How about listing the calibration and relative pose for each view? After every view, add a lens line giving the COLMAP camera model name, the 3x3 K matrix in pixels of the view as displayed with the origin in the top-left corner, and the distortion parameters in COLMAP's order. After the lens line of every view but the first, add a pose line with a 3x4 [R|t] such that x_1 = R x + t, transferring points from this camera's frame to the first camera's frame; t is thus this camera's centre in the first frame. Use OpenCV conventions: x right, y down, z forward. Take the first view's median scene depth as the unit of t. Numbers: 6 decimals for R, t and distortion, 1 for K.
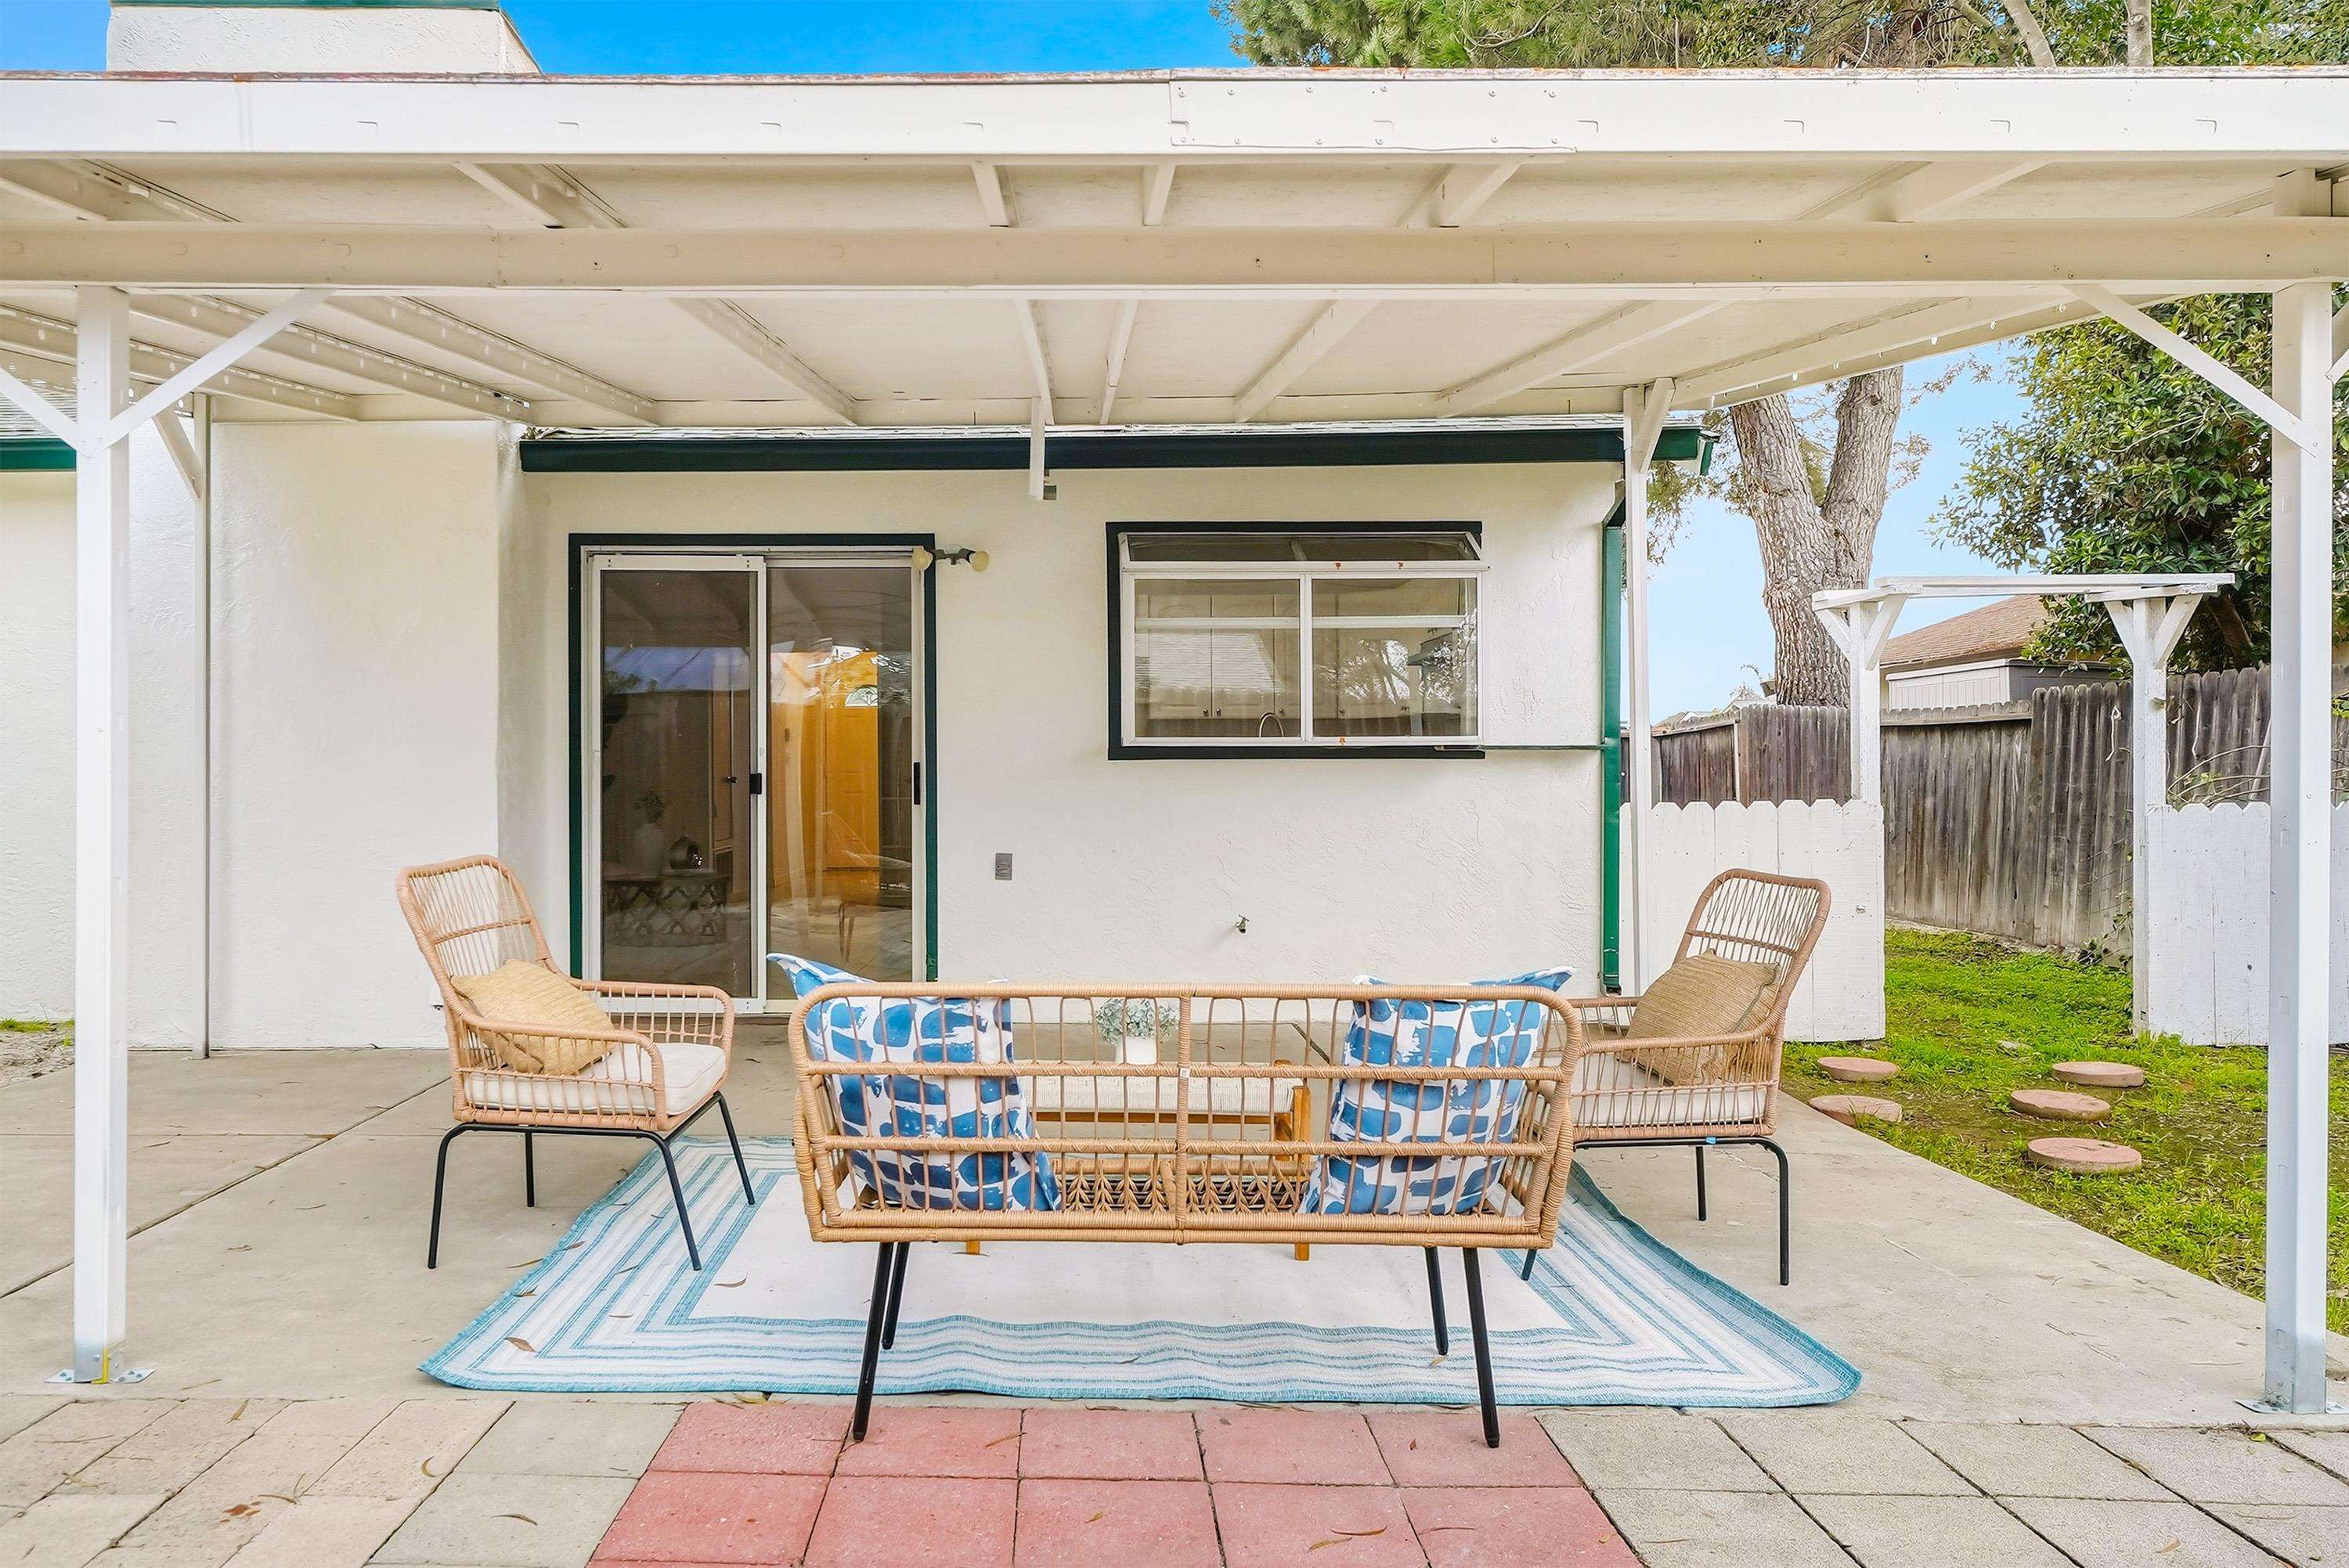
lens RADIAL K [[1617.7, 0, 1036.9], [0, 1617.7, 755.1], [0, 0, 1]] dist [0.001151, -0.008943]
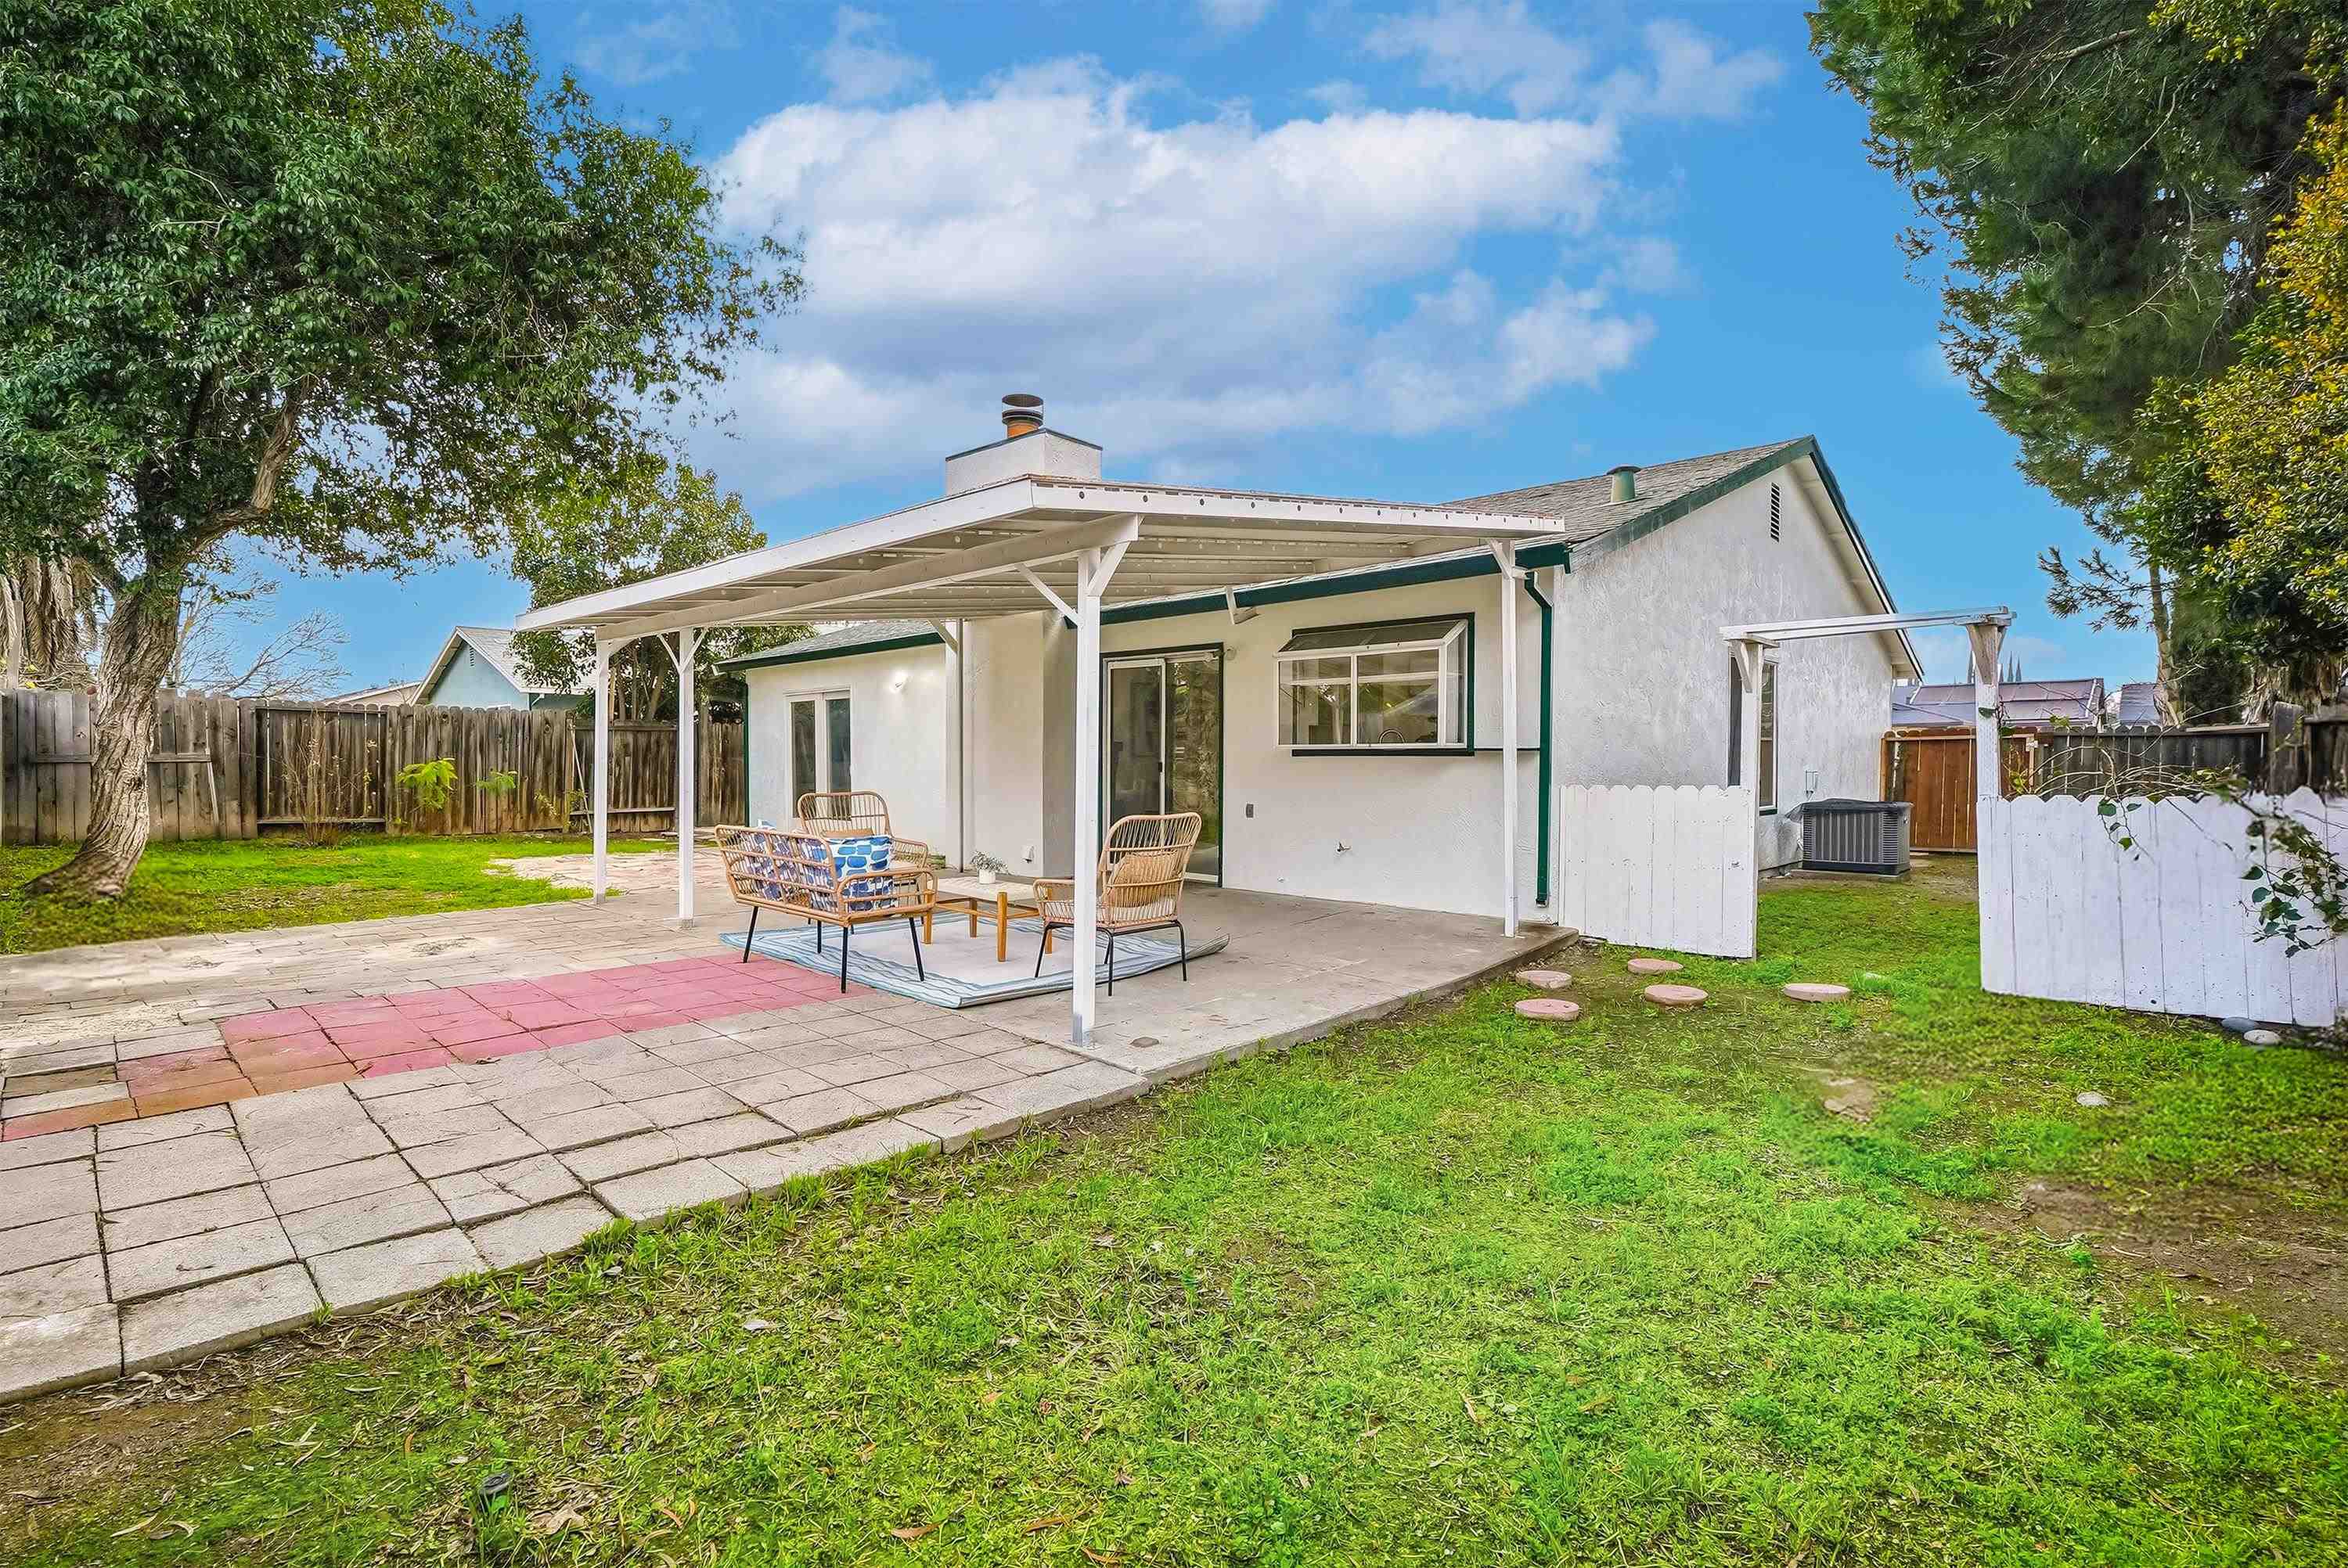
lens RADIAL K [[1092.7, 0, 1174.8], [0, 1092.7, 762.0], [0, 0, 1]] dist [0.036849, 0.000377]
pose [[0.728313, 0.005614, -0.685222, 0.580039], [0.005169, 0.999893, 0.013687, -0.006104], [0.685225, -0.013510, 0.728206, -0.013832]]
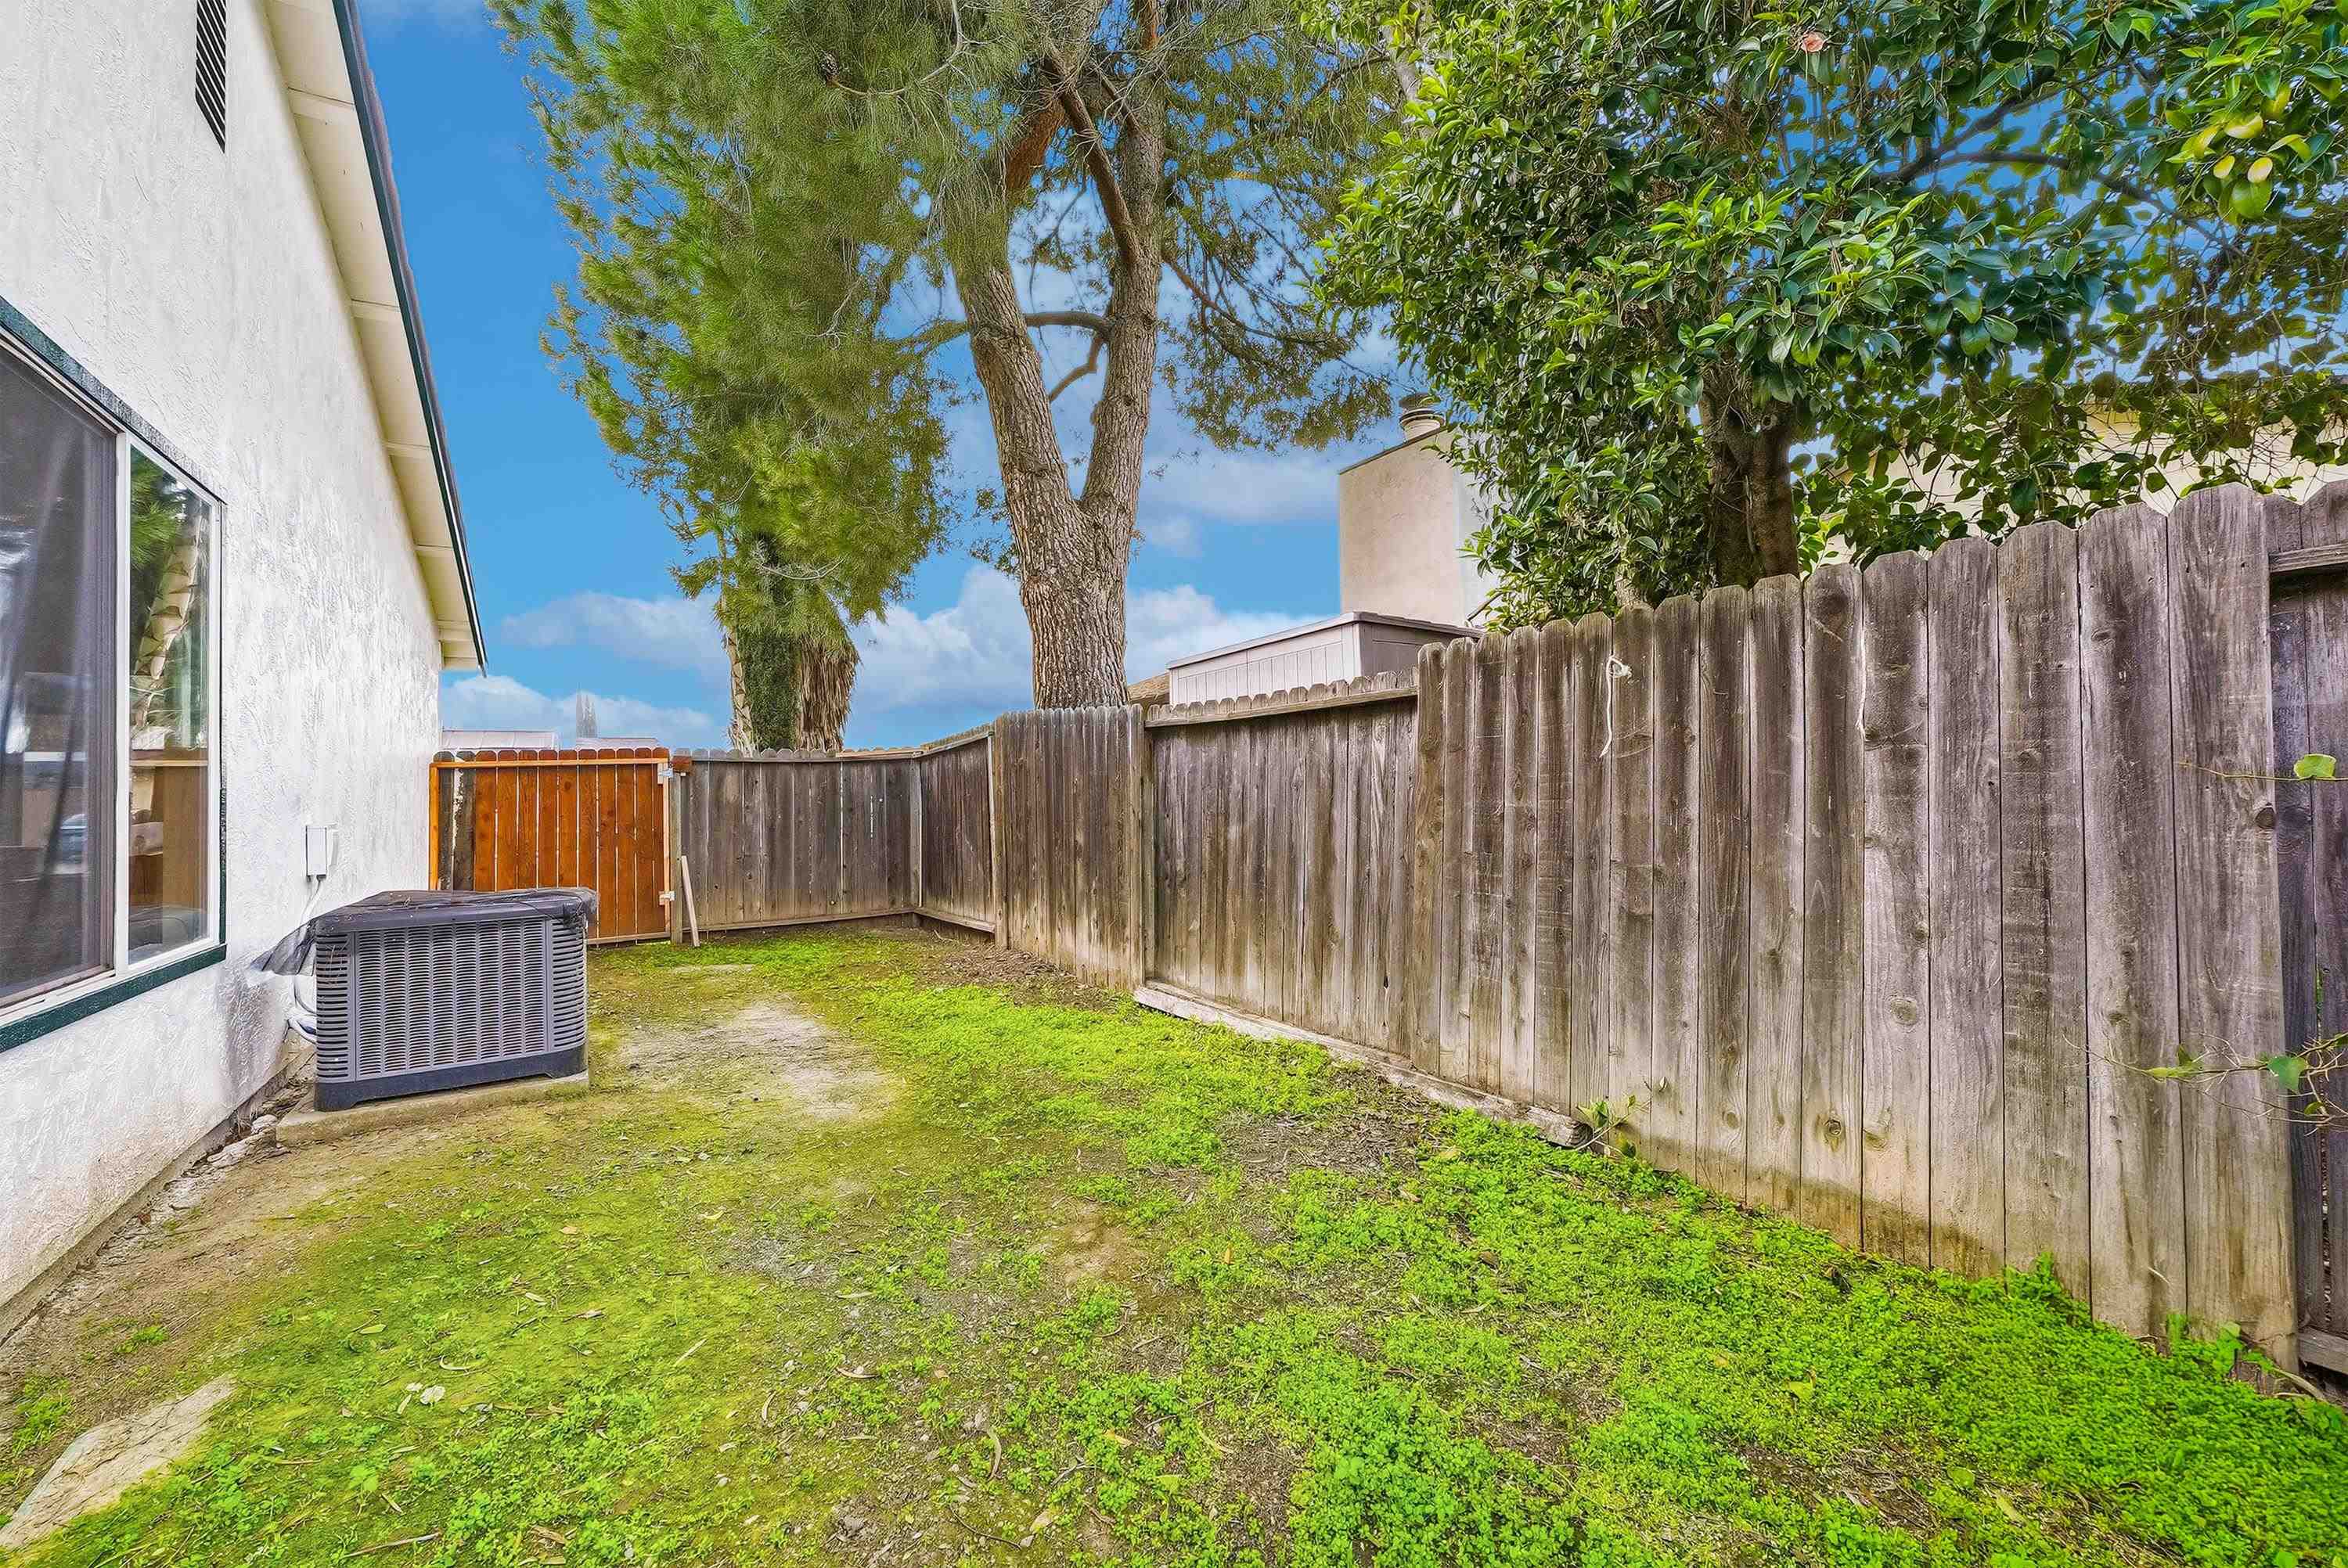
lens RADIAL K [[926.6, 0, 1180.4], [0, 926.6, 780.6], [0, 0, 1]] dist [-0.012237, 0.002932]
pose [[0.837439, -0.005379, 0.546504, 0.360516], [0.011604, 0.999901, -0.007940, 0.011628], [-0.546407, 0.012991, 0.837419, 0.778612]]
